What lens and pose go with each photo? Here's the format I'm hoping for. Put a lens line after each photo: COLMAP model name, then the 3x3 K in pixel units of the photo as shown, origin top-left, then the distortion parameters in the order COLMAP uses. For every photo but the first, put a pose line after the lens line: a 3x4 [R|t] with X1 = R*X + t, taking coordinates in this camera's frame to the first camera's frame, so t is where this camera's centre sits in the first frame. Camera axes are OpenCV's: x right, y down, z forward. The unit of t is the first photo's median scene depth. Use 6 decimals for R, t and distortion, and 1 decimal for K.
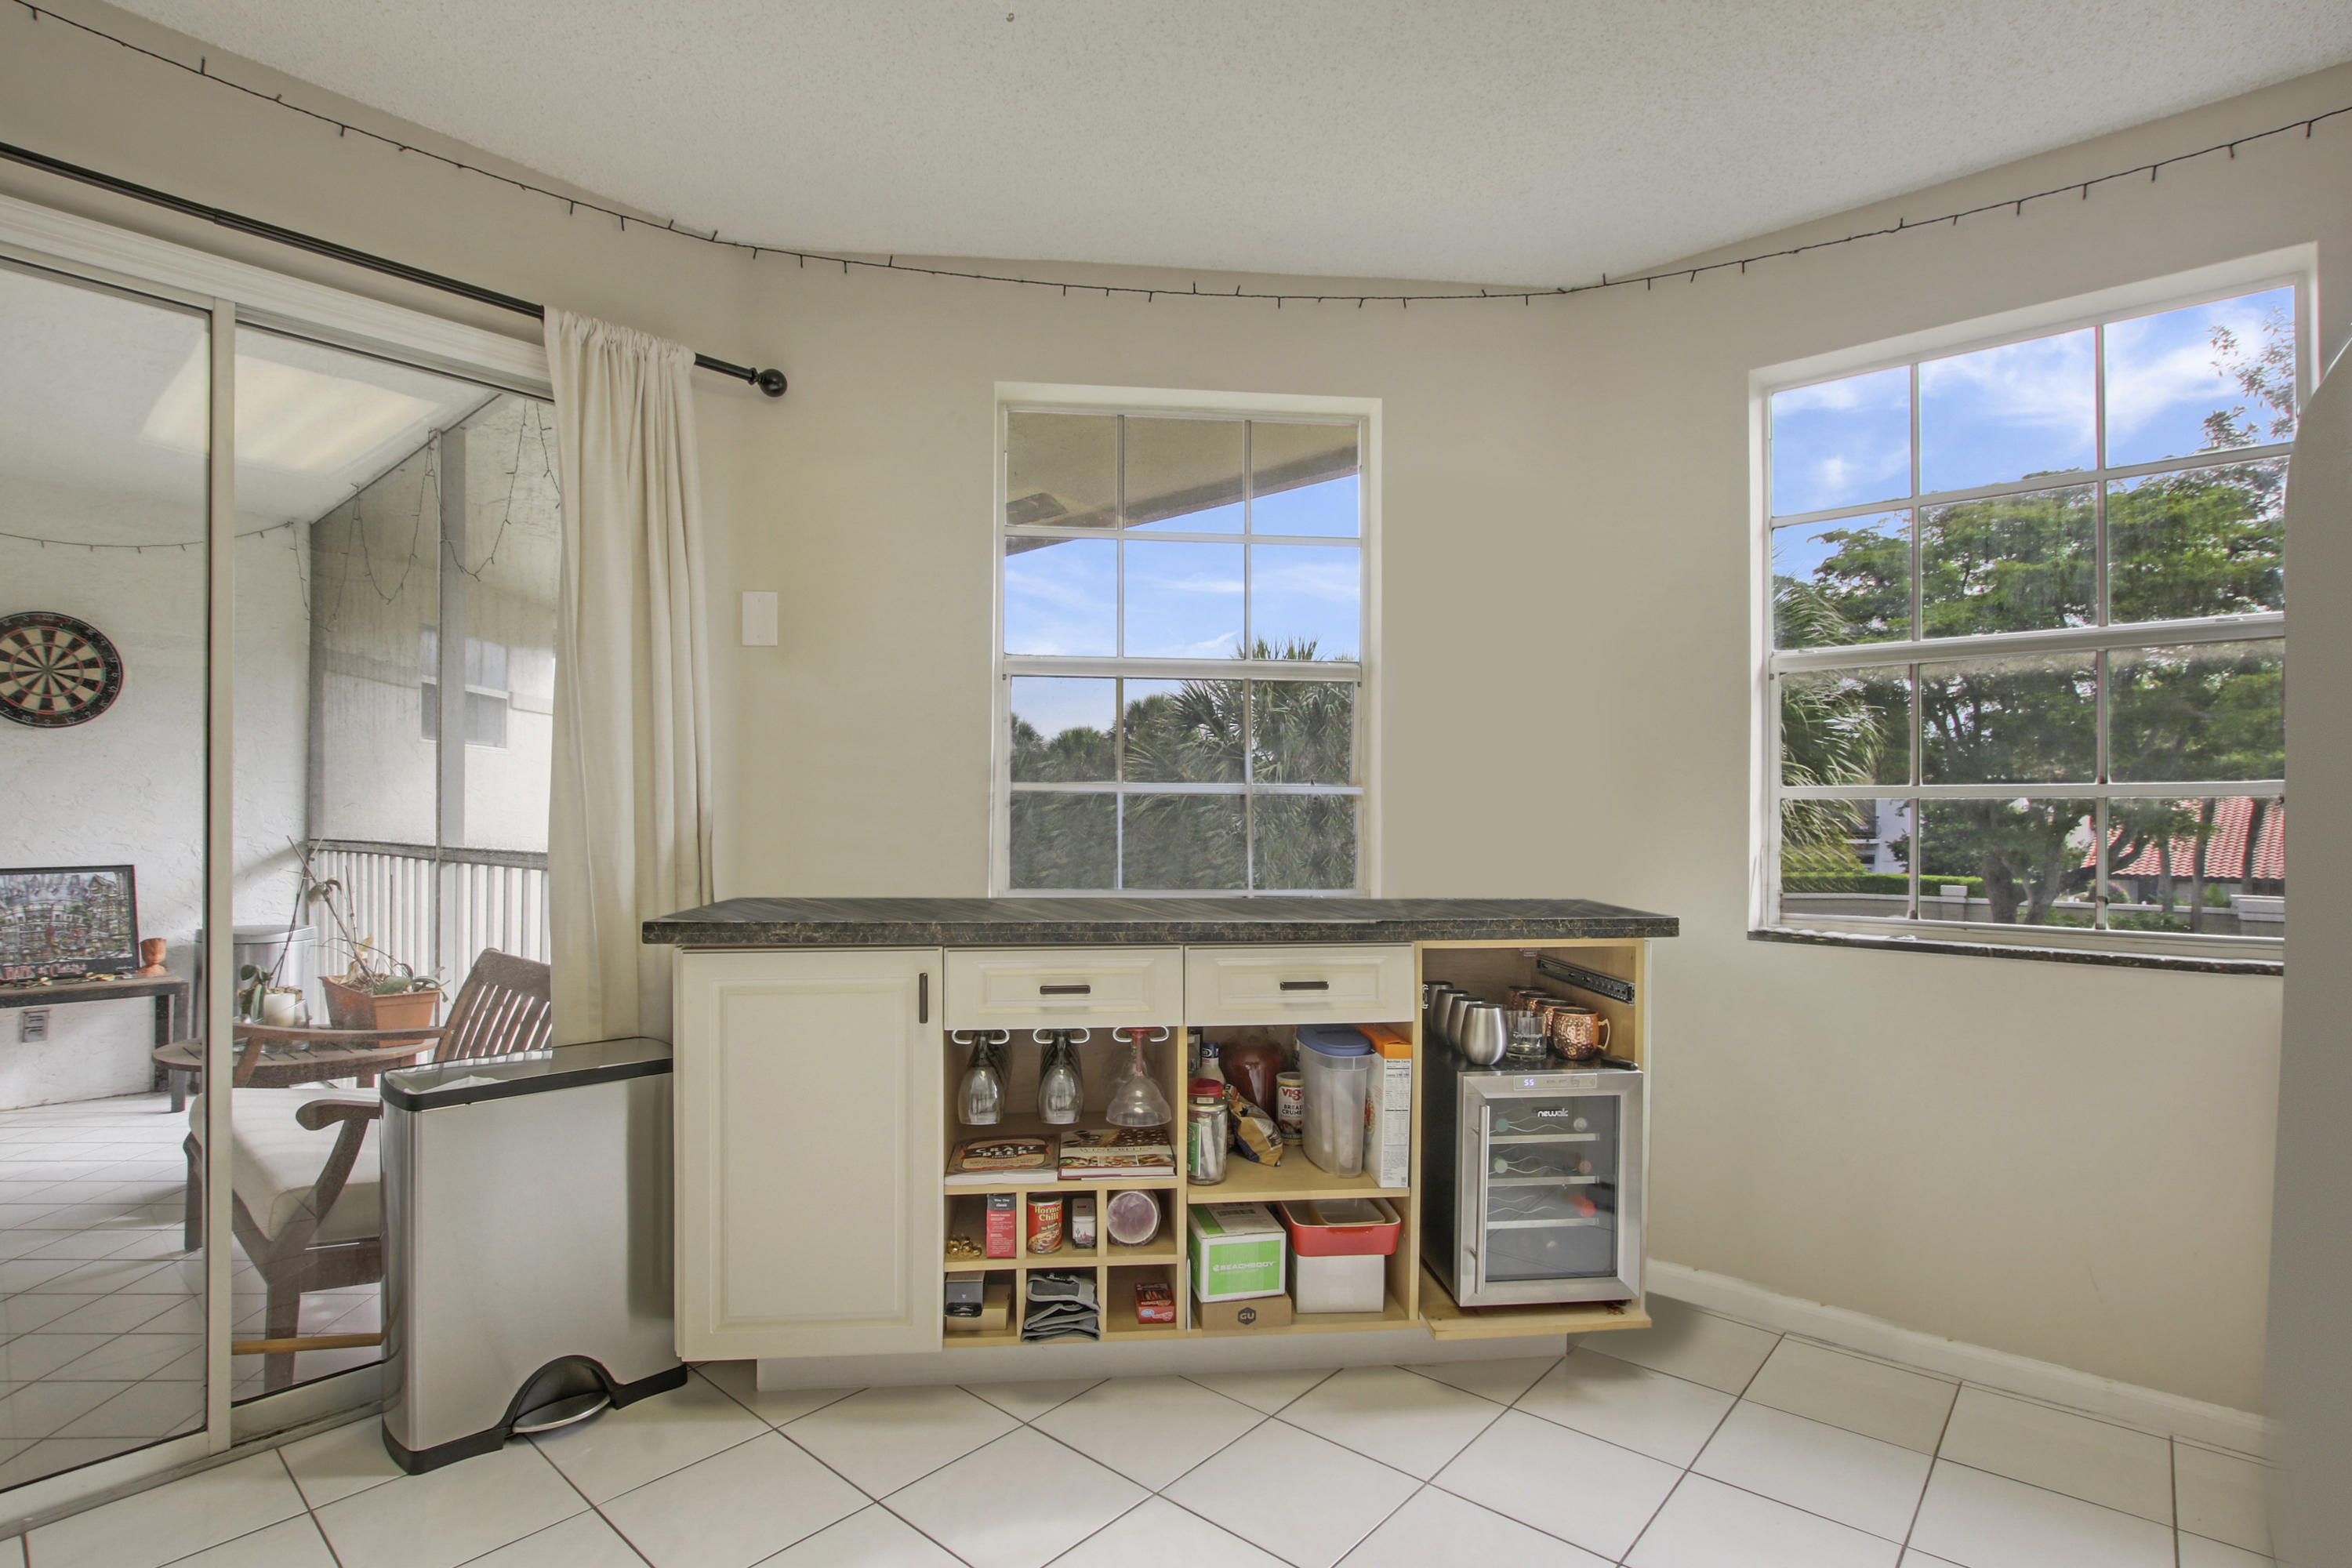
lens RADIAL K [[1126.0, 0, 1184.5], [0, 1126.0, 820.8], [0, 0, 1]] dist [-0.024138, -0.000610]
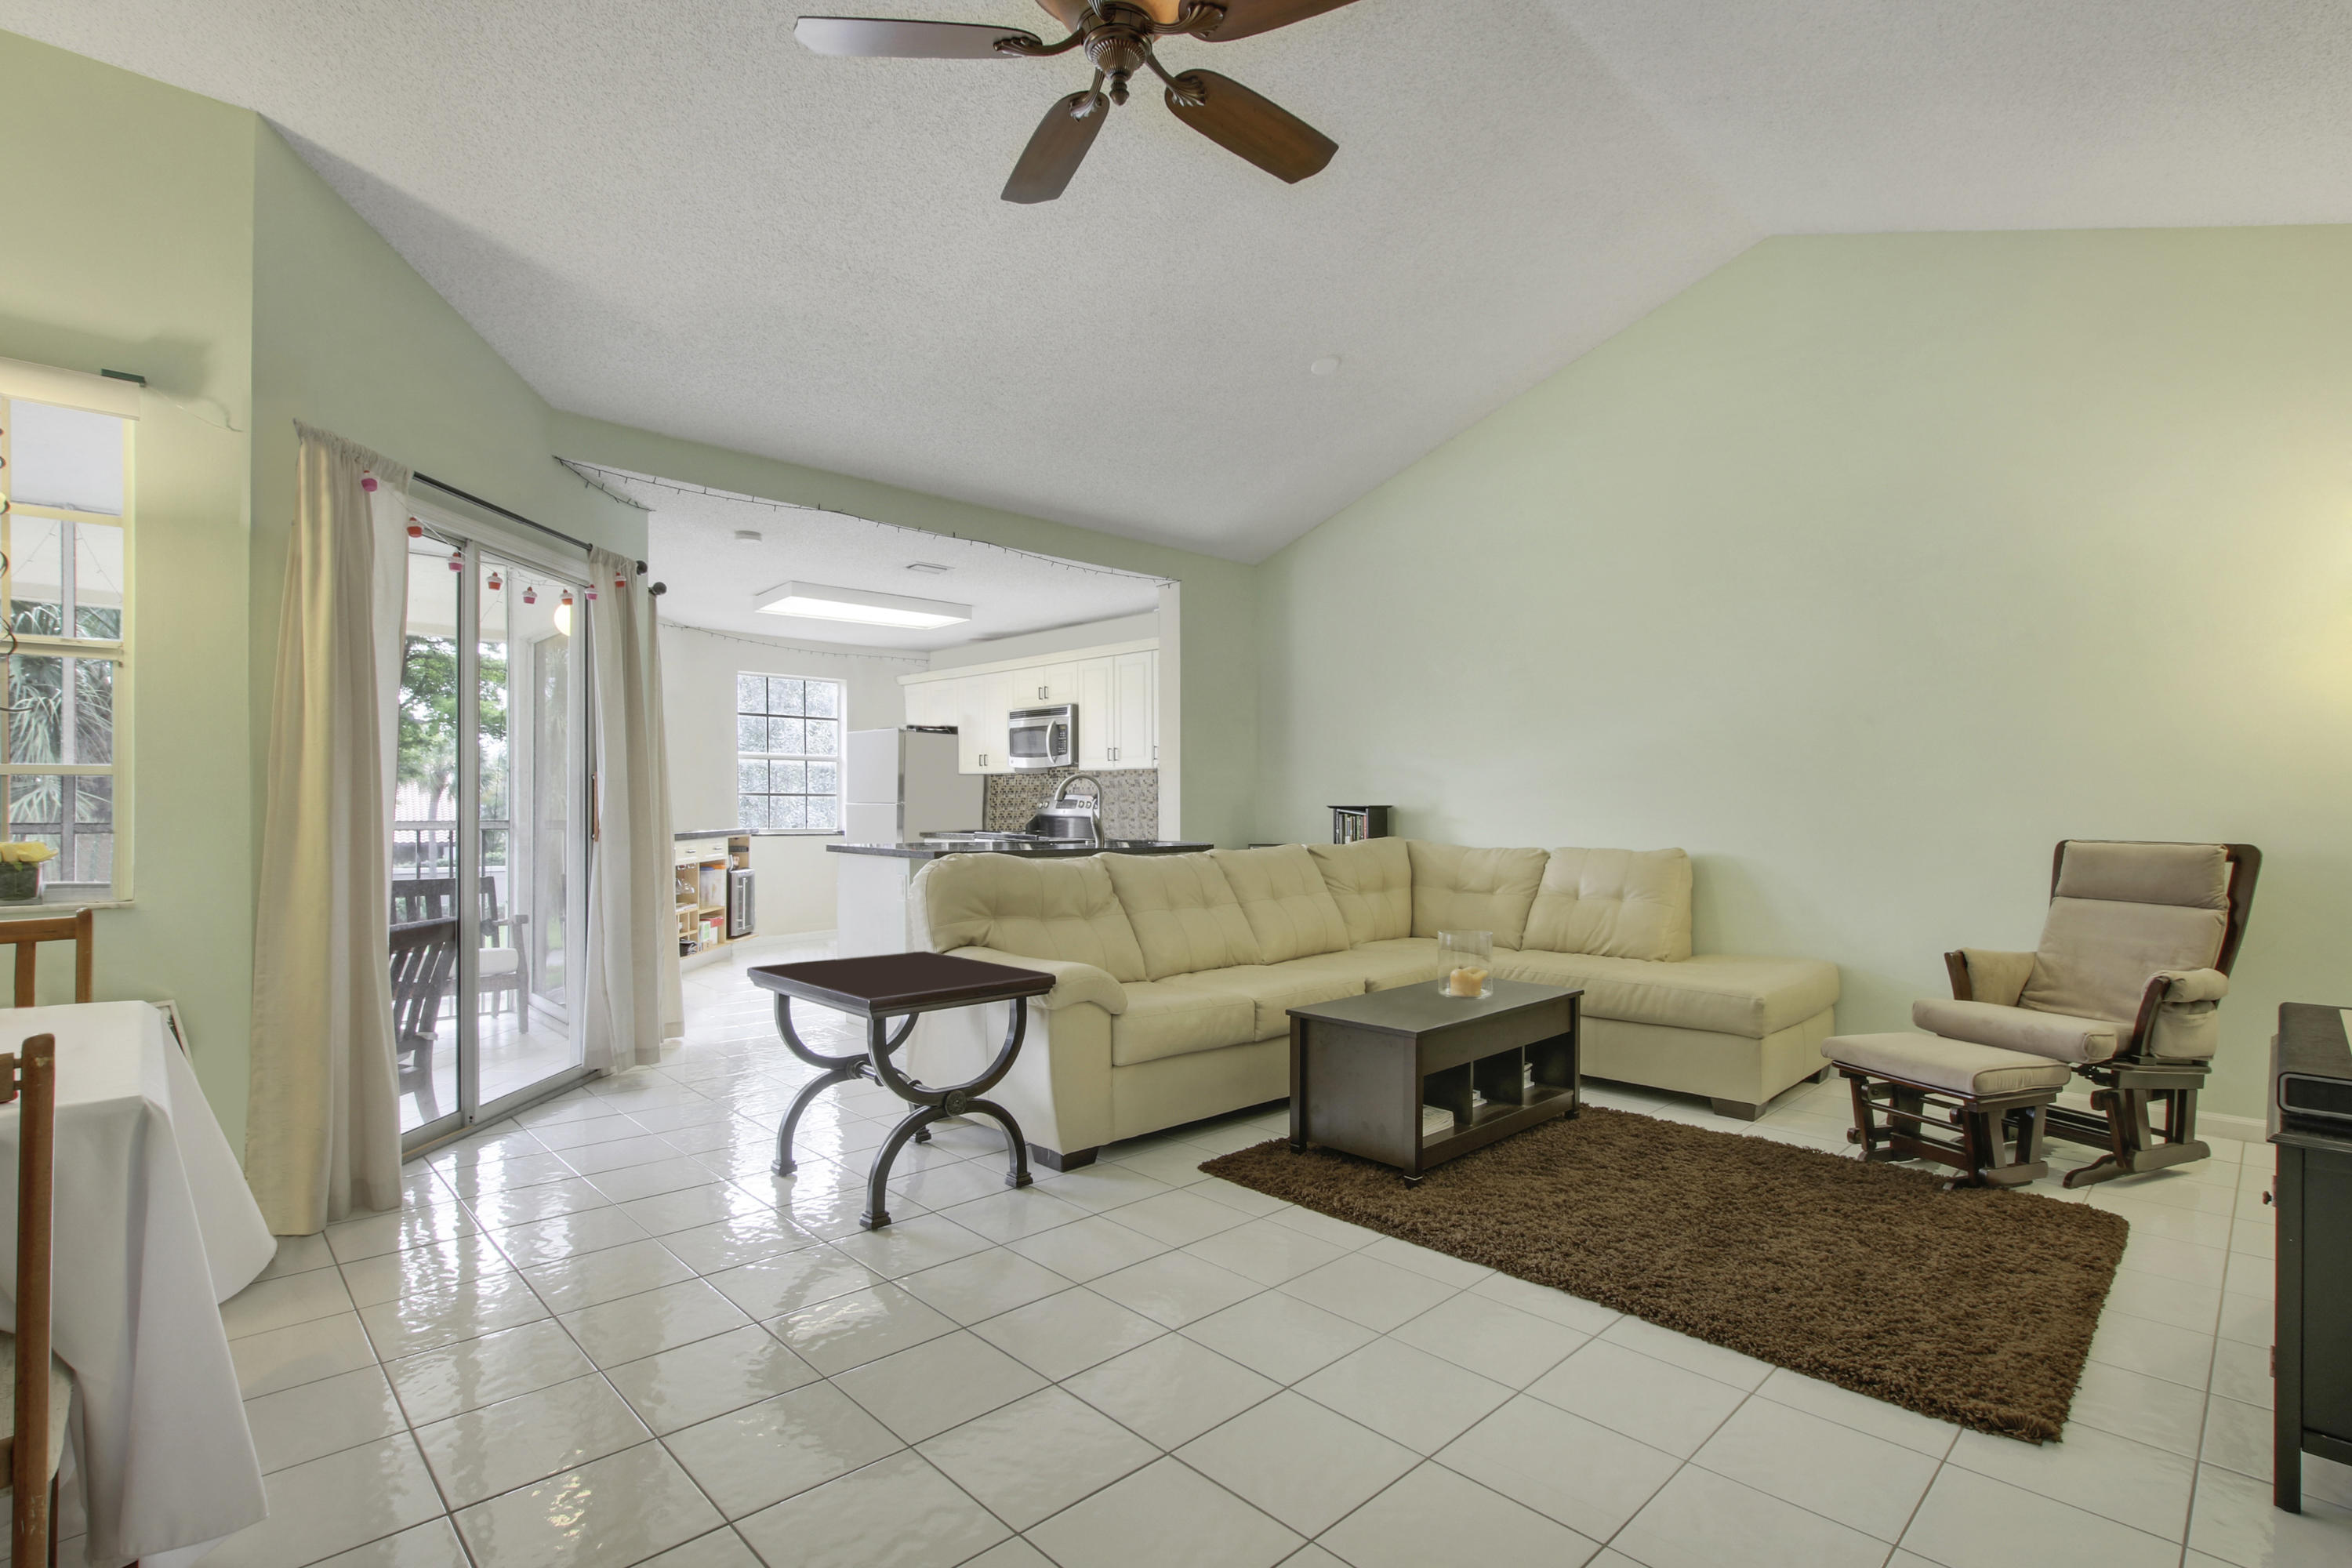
lens RADIAL K [[1131.8, 0, 1169.5], [0, 1131.8, 791.6], [0, 0, 1]] dist [-0.033676, 0.000356]
pose [[0.101110, 0.002831, 0.994871, -3.223875], [0.003345, 0.999989, -0.003186, -0.021946], [-0.994870, 0.003650, 0.101099, -0.774462]]
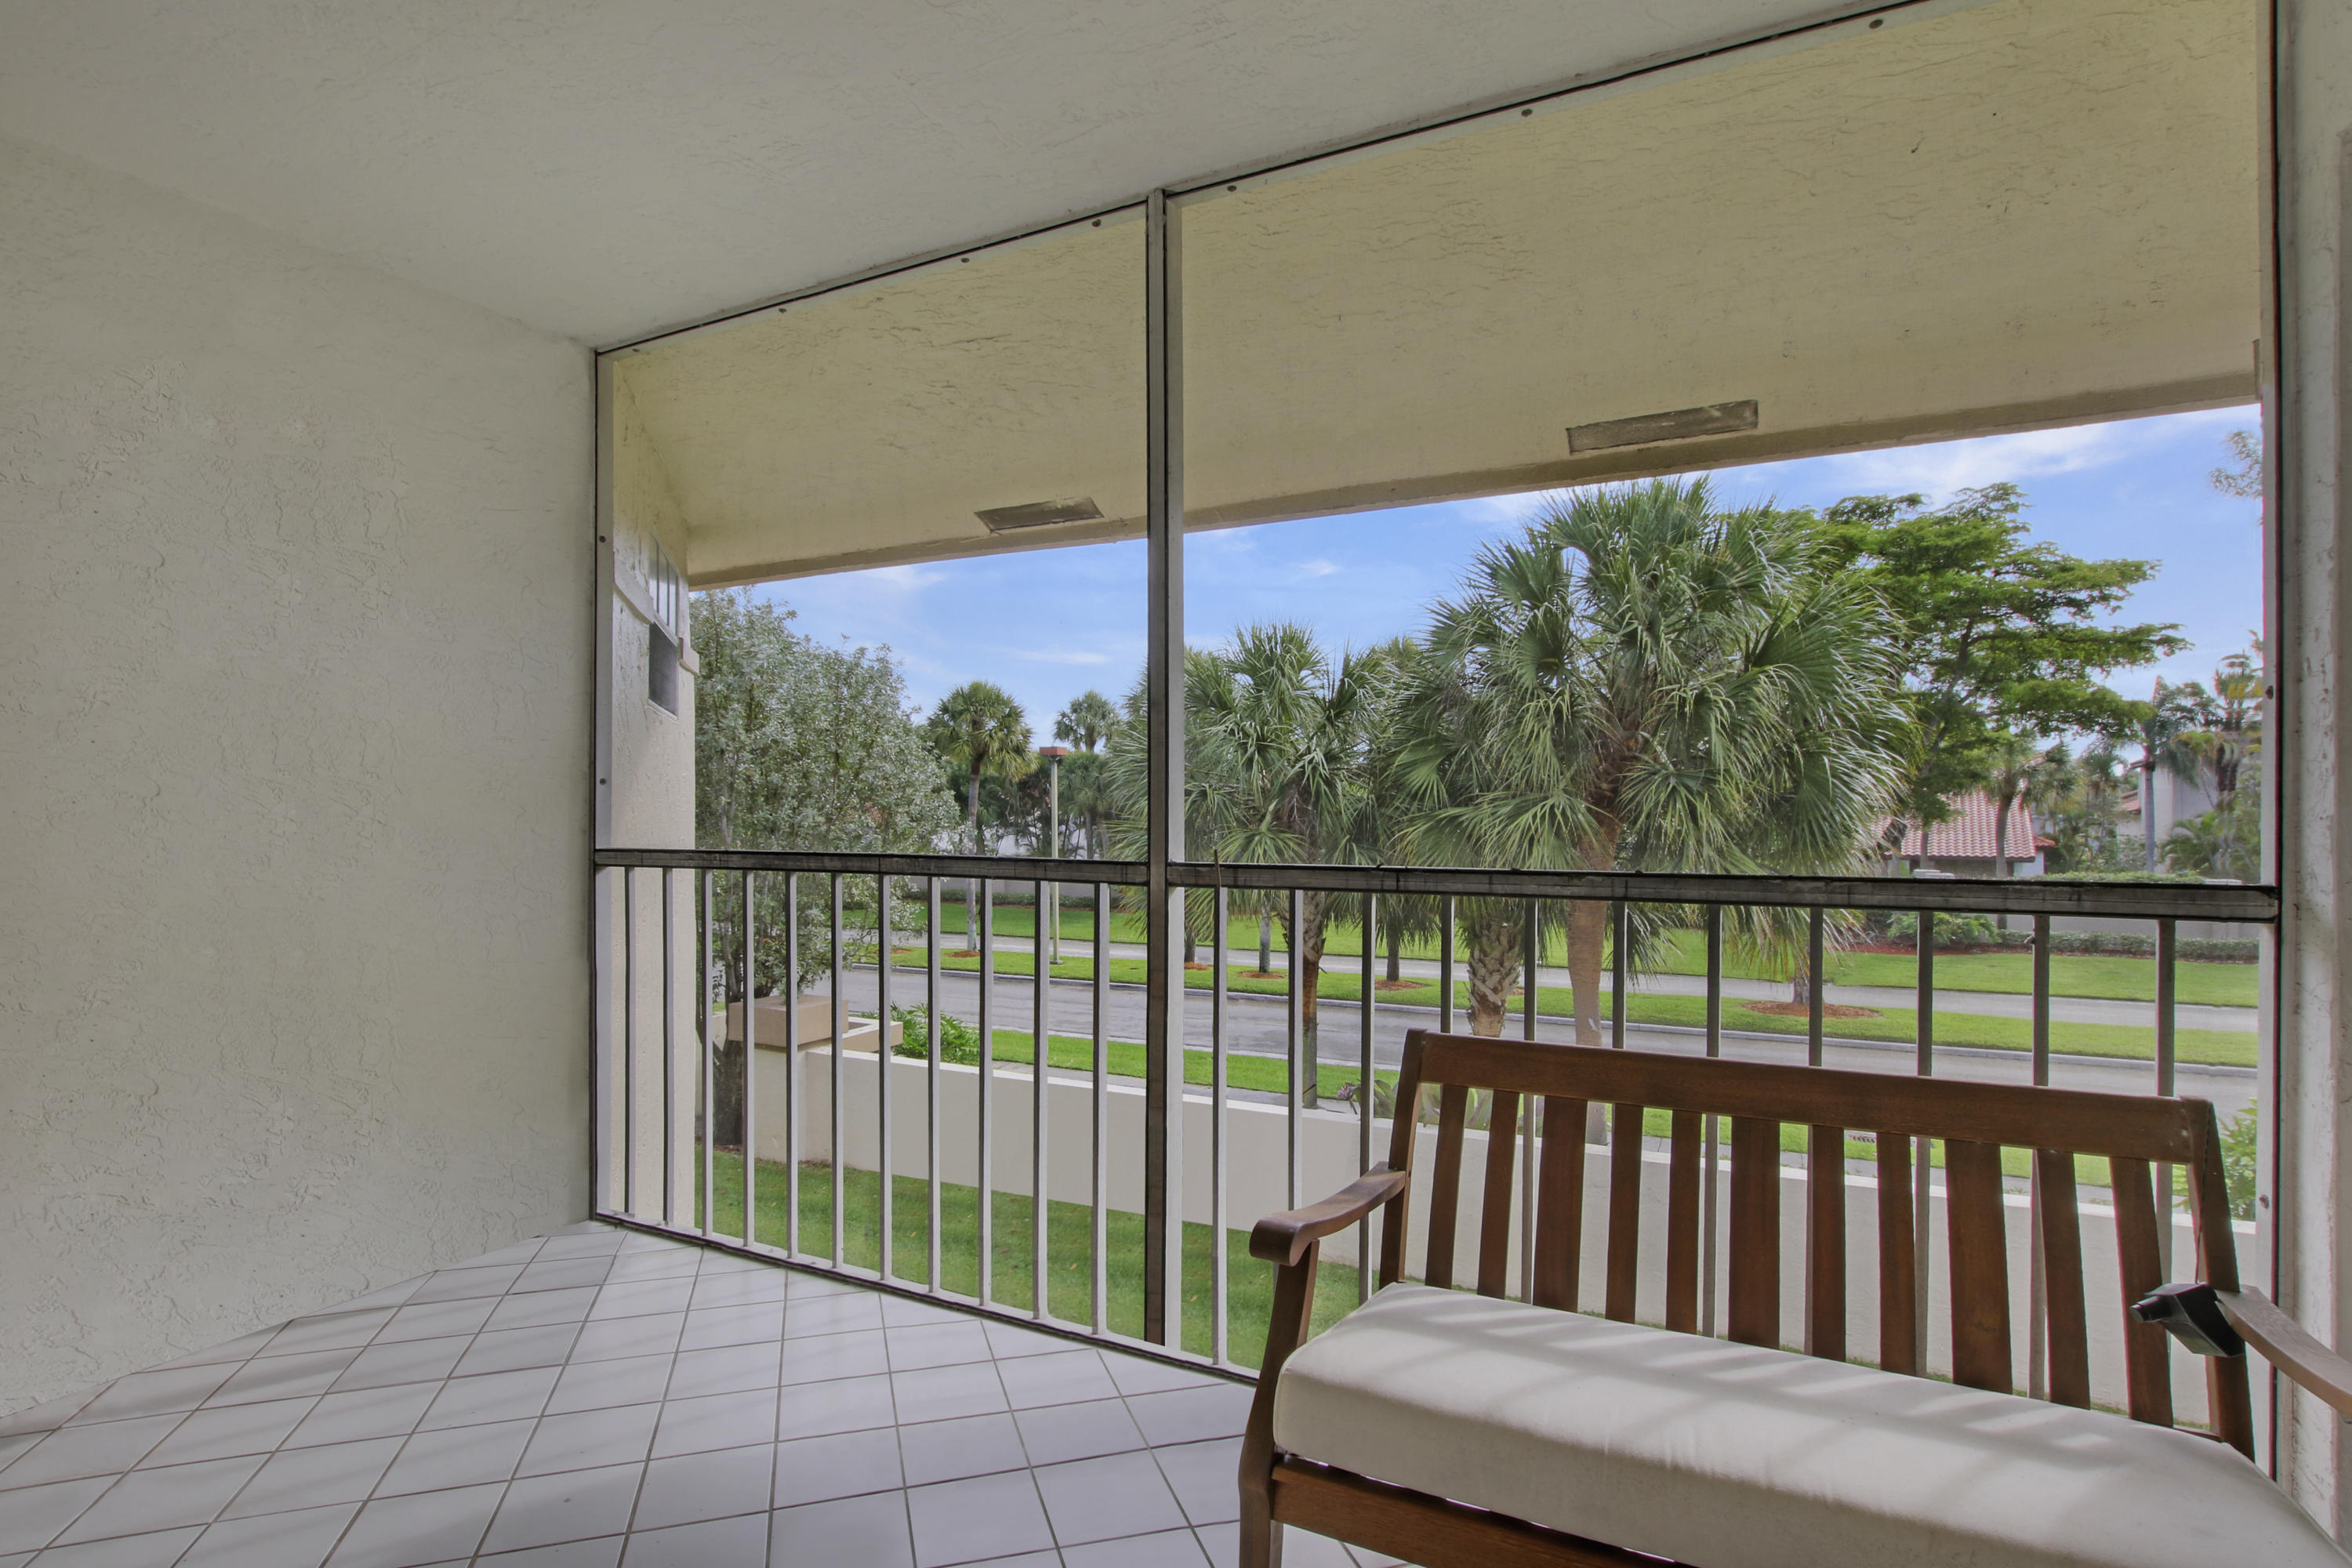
lens RADIAL K [[1126.0, 0, 1184.5], [0, 1126.0, 820.8], [0, 0, 1]] dist [-0.024138, -0.000610]
pose [[0.968679, -0.005661, 0.248252, -1.424238], [0.003722, 0.999959, 0.008279, -0.013498], [-0.248288, -0.007096, 0.968660, 0.673298]]
